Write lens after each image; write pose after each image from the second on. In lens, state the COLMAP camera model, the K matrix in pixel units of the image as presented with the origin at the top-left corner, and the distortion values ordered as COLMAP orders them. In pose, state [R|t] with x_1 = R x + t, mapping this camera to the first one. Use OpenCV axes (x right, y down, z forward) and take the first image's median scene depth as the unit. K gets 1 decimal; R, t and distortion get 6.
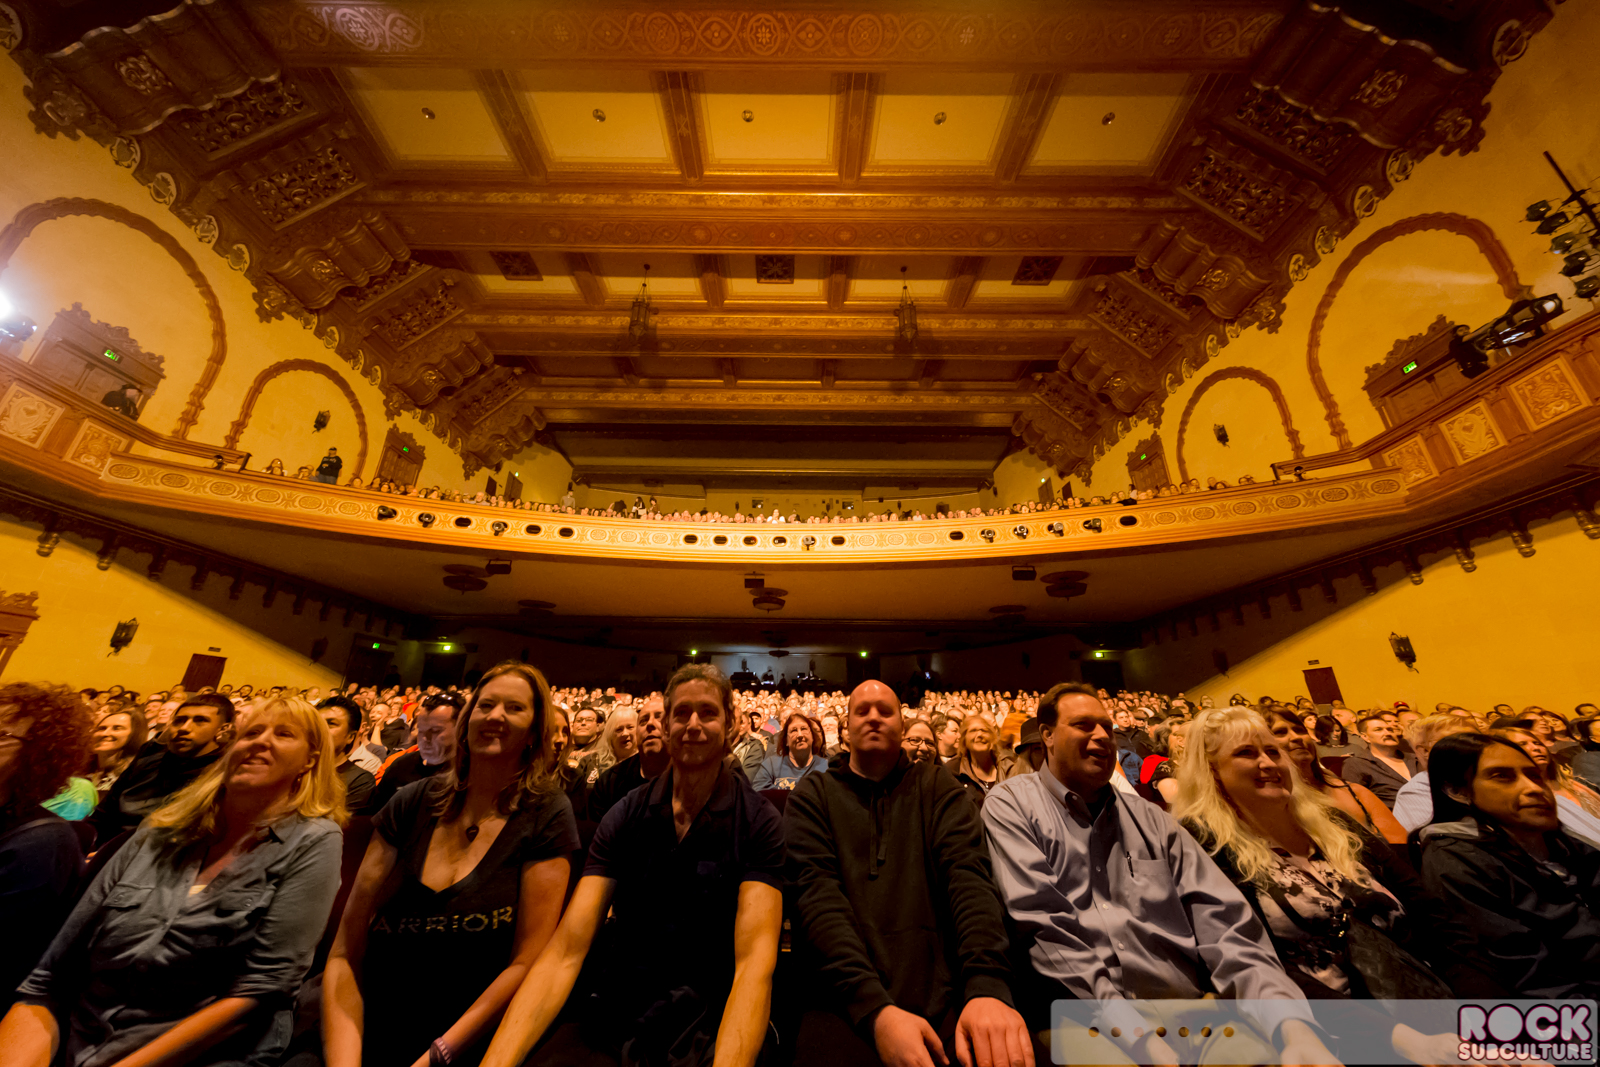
lens RADIAL K [[528.8, 0, 801.1], [0, 528.8, 536.8], [0, 0, 1]] dist [0.002371, 0.000102]
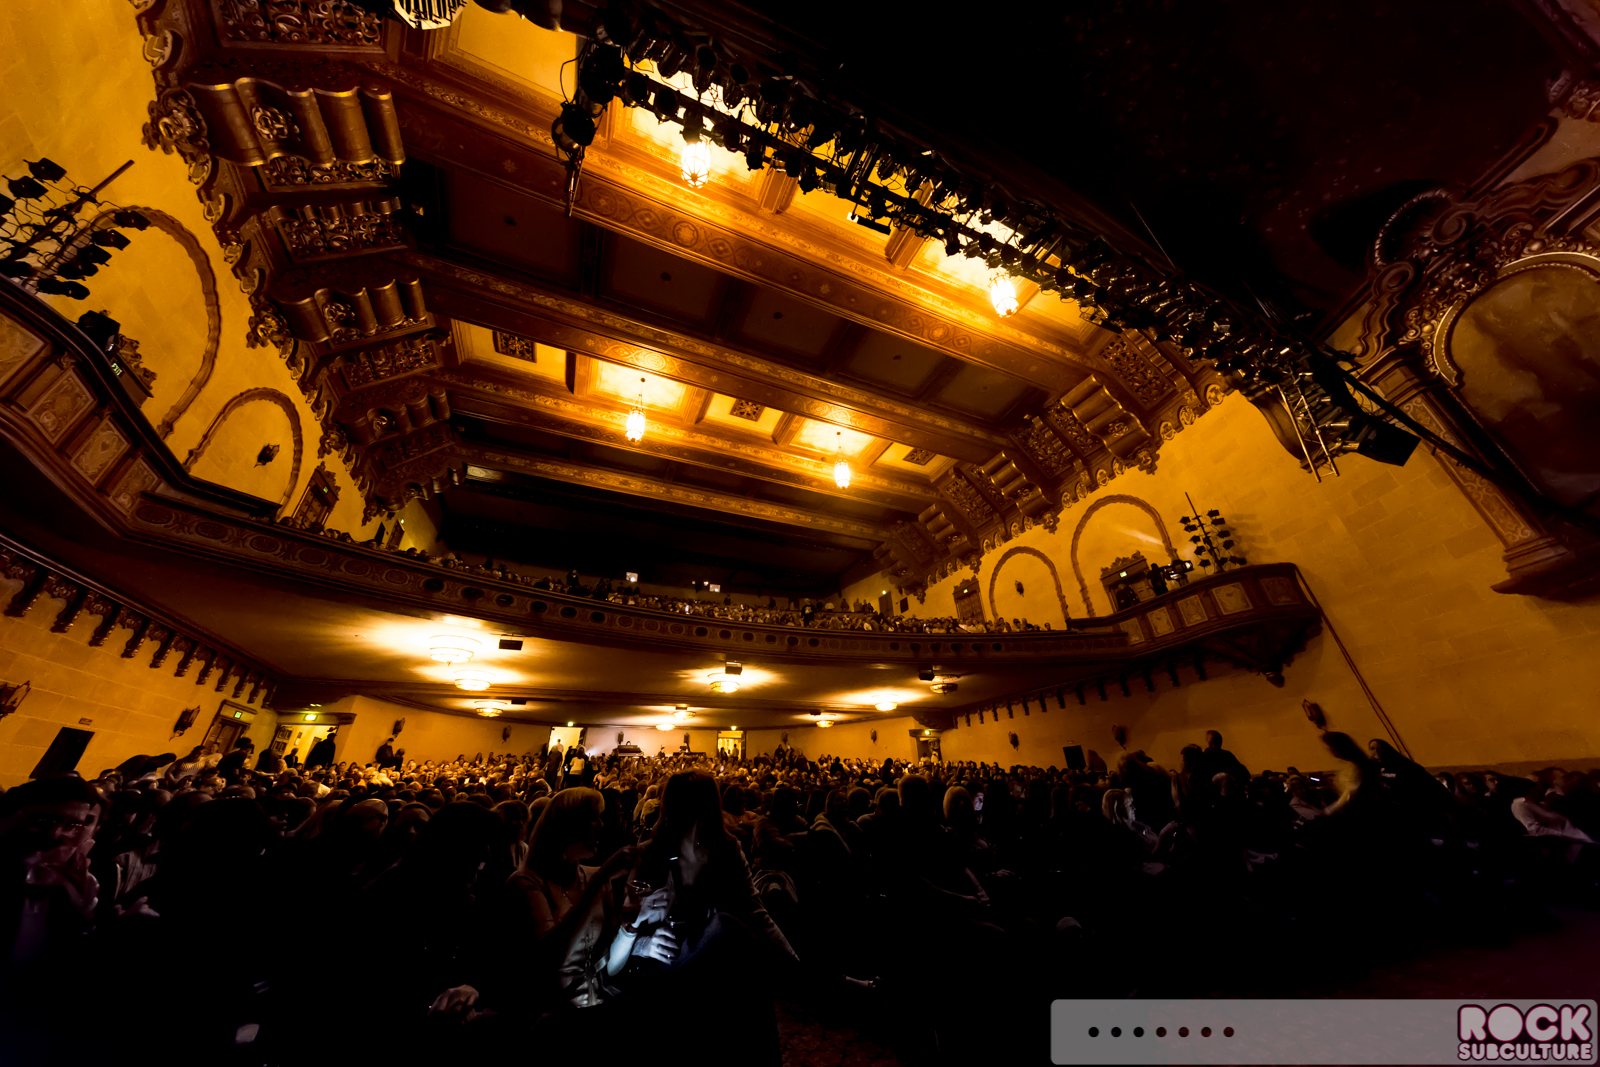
lens RADIAL K [[528.8, 0, 758.7], [0, 528.8, 526.4], [0, 0, 1]] dist [0.002371, 0.000102]
pose [[0.915487, 0.153857, 0.371767, -0.521435], [-0.103403, 0.982932, -0.152157, -0.056466], [-0.388832, 0.100856, 0.915772, -0.143240]]
